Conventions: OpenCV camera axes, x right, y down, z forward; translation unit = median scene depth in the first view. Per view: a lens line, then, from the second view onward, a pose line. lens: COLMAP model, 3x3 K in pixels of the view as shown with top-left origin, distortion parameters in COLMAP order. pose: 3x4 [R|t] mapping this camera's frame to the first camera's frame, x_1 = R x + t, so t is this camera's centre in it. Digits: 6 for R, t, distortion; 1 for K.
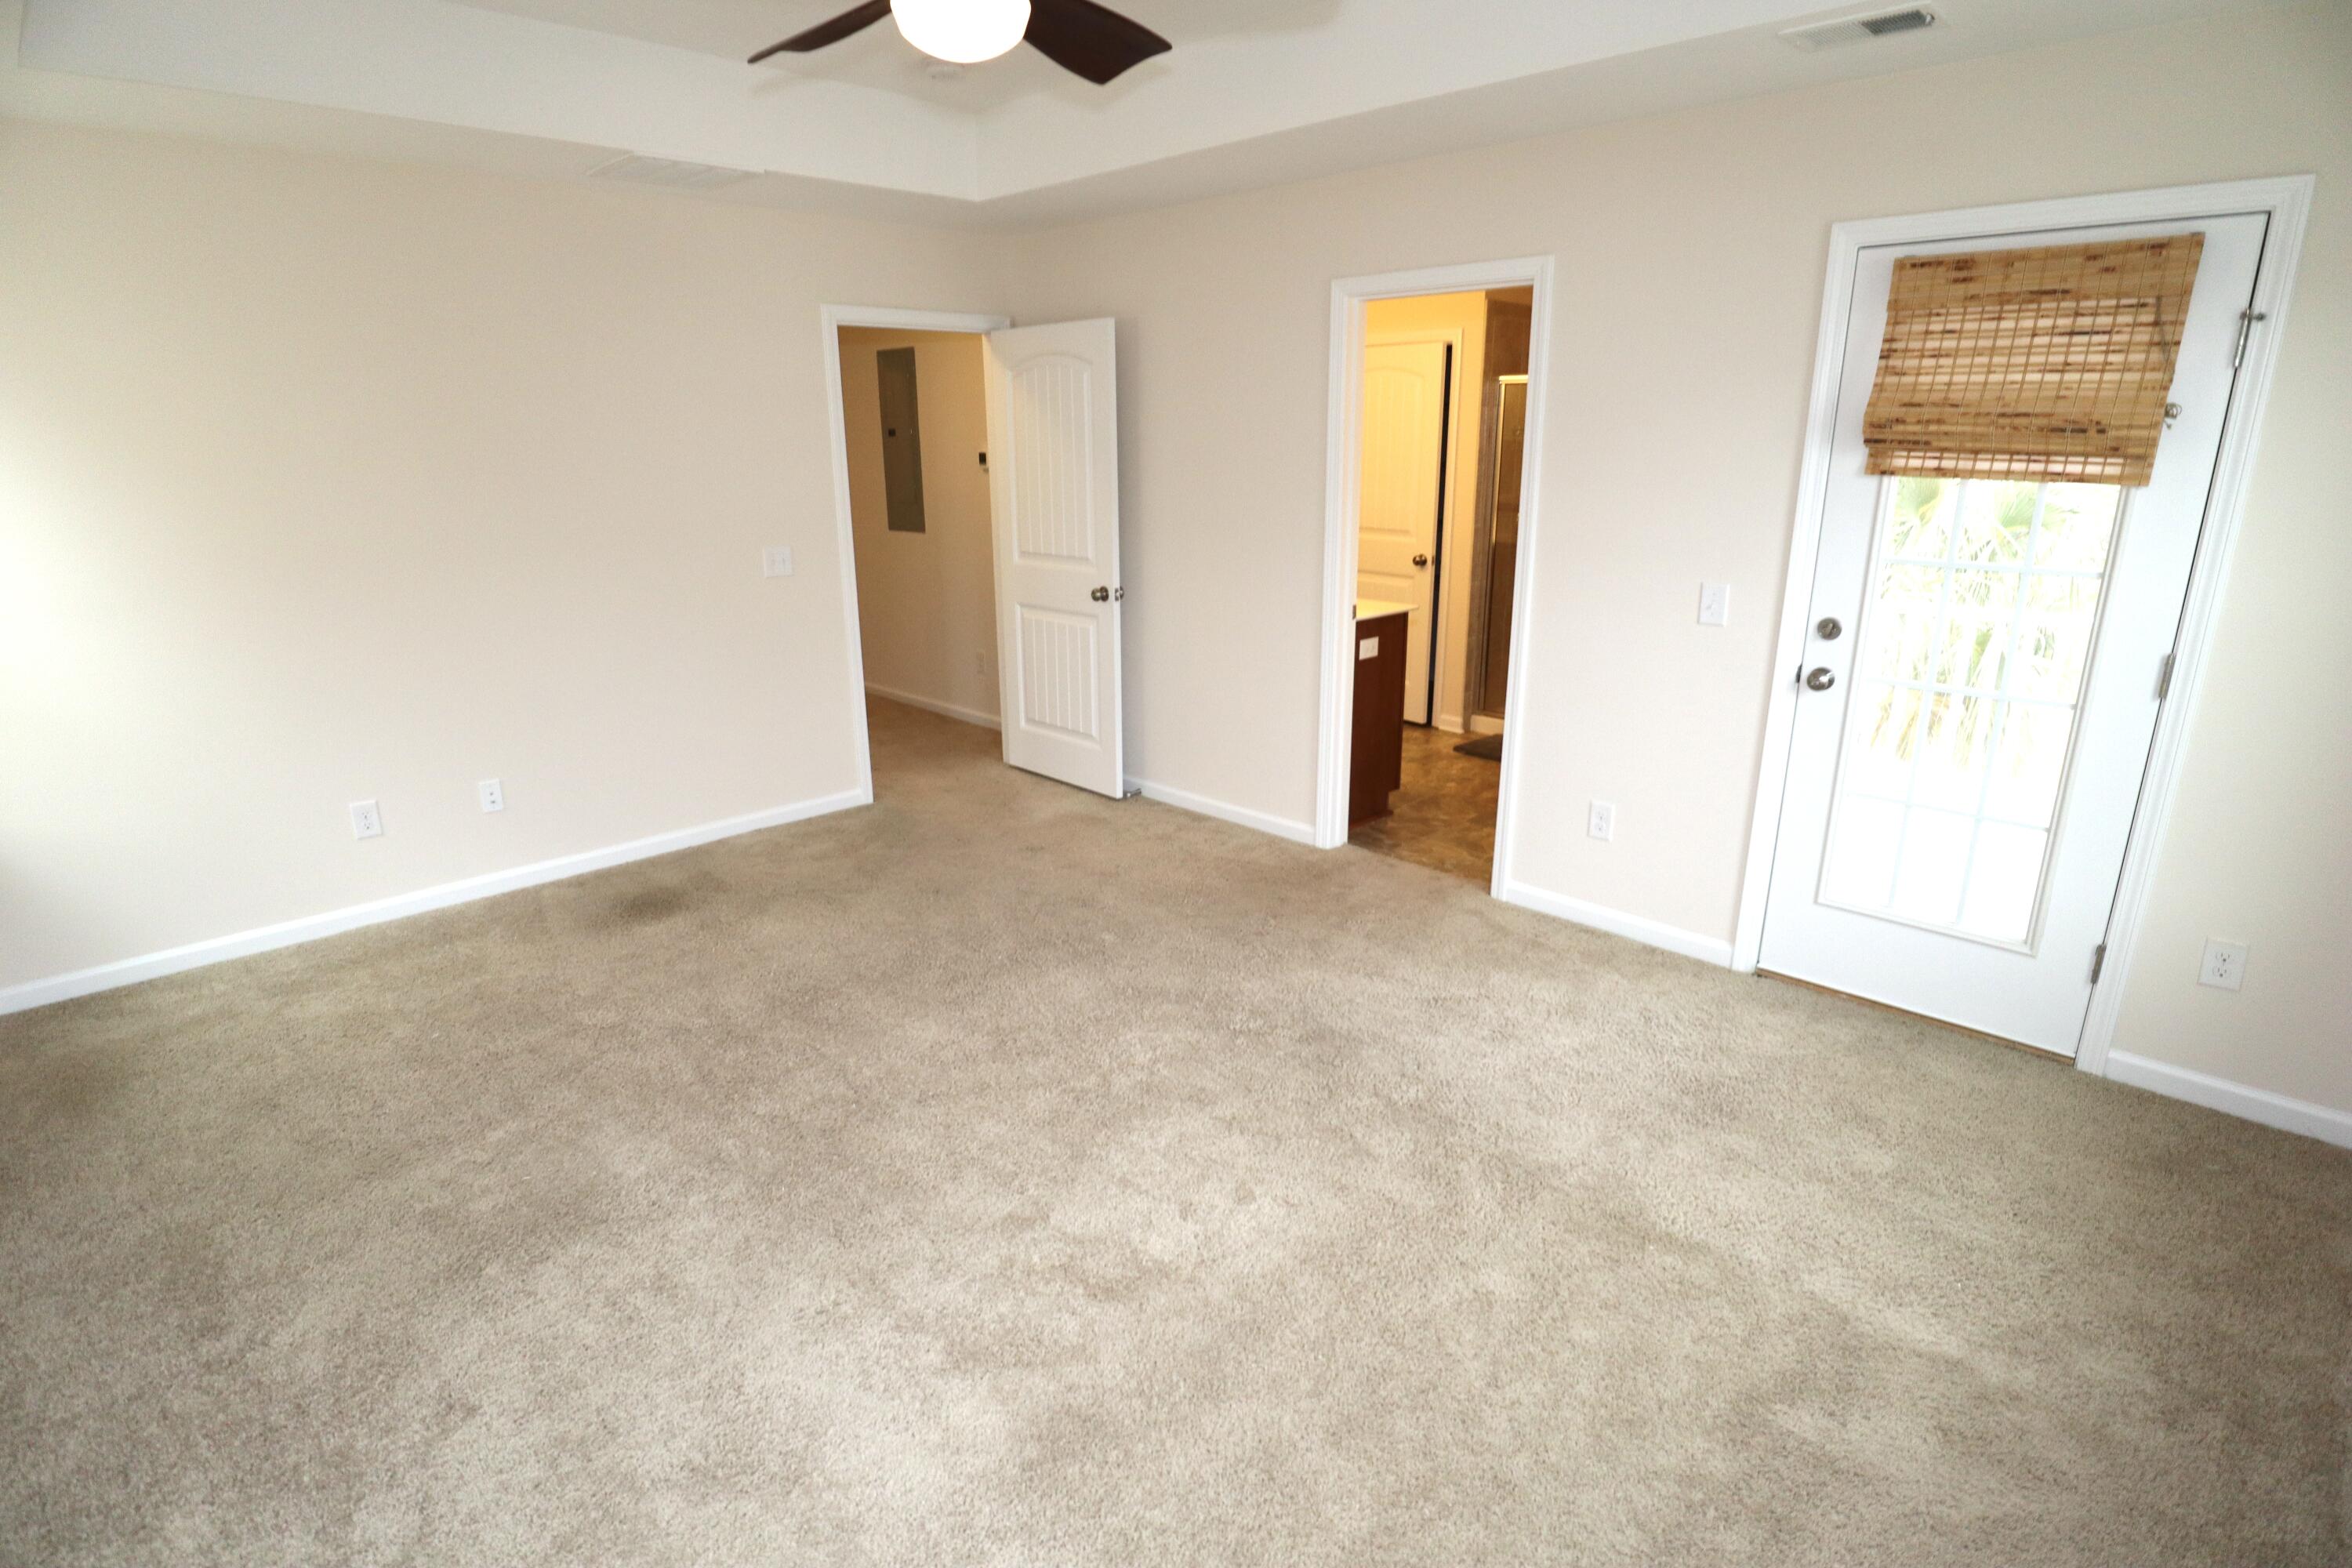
lens RADIAL K [[1170.9, 0, 1171.2], [0, 1170.9, 789.8], [0, 0, 1]] dist [-0.026667, 0.001193]
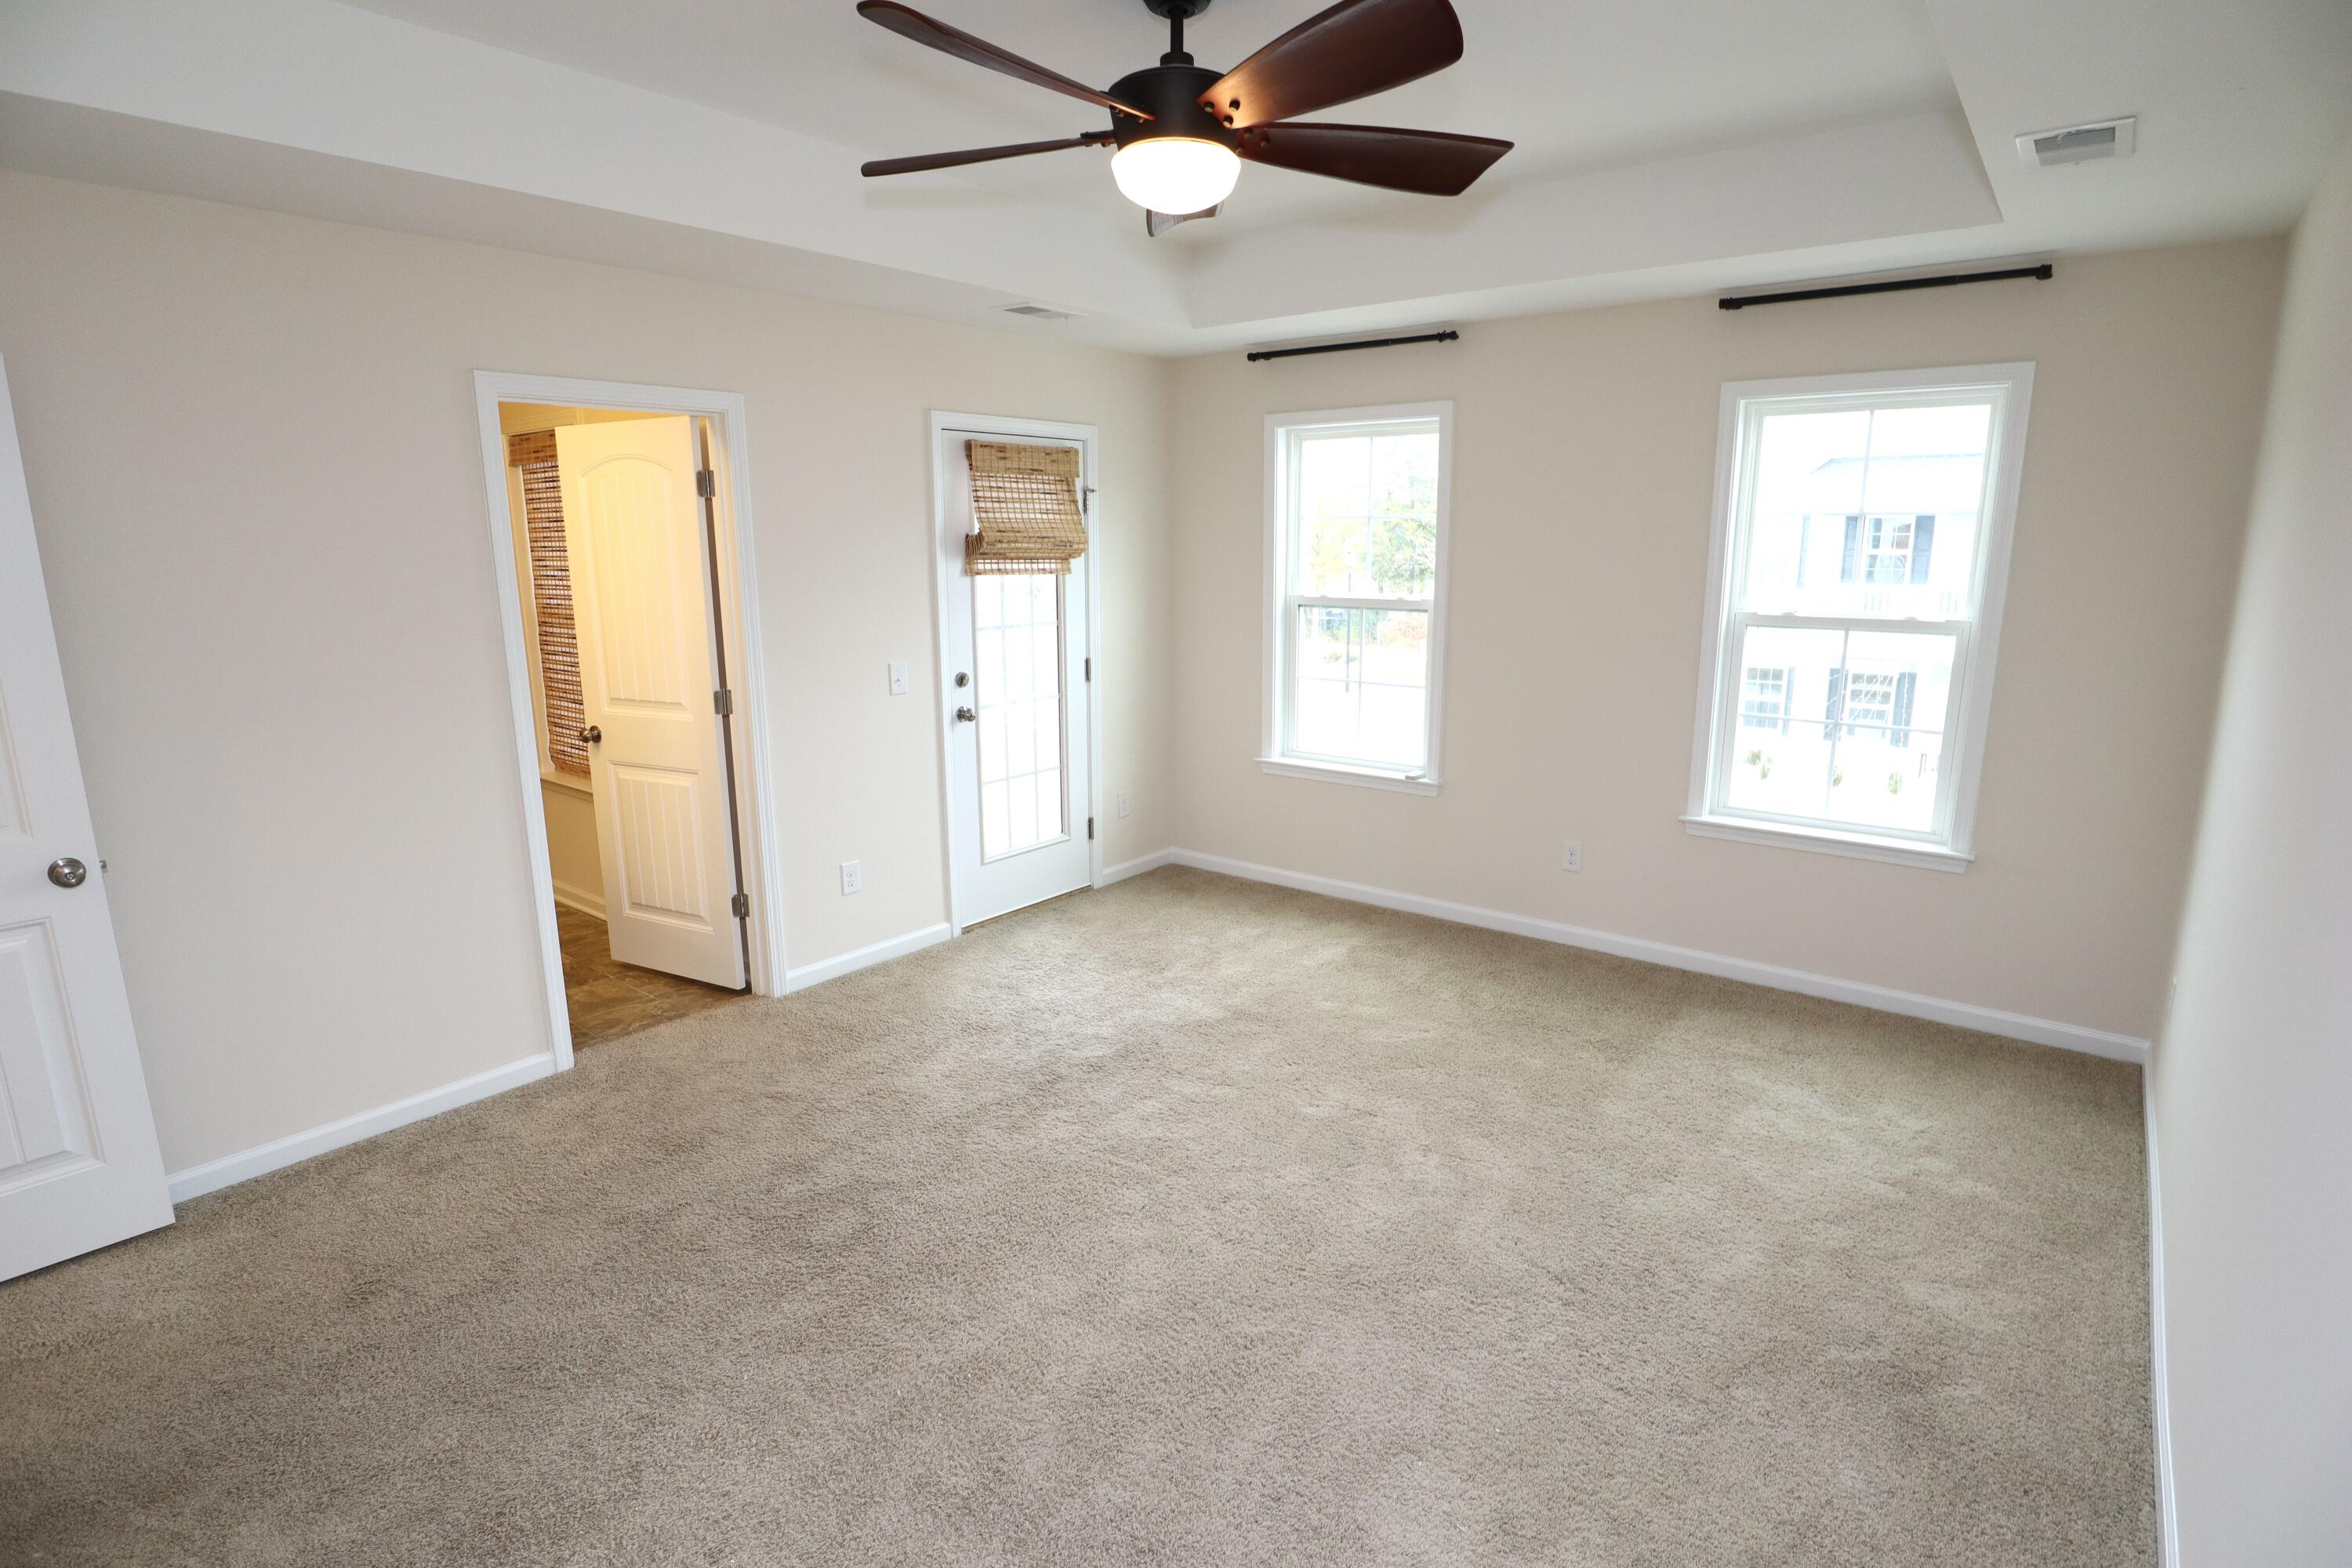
lens RADIAL K [[1170.9, 0, 1177.2], [0, 1170.9, 774.3], [0, 0, 1]] dist [-0.026667, 0.001193]
pose [[-0.085326, -0.196703, 0.976743, -0.979001], [0.300597, 0.929557, 0.213460, -0.276308], [-0.949927, 0.311820, -0.020187, 0.855358]]
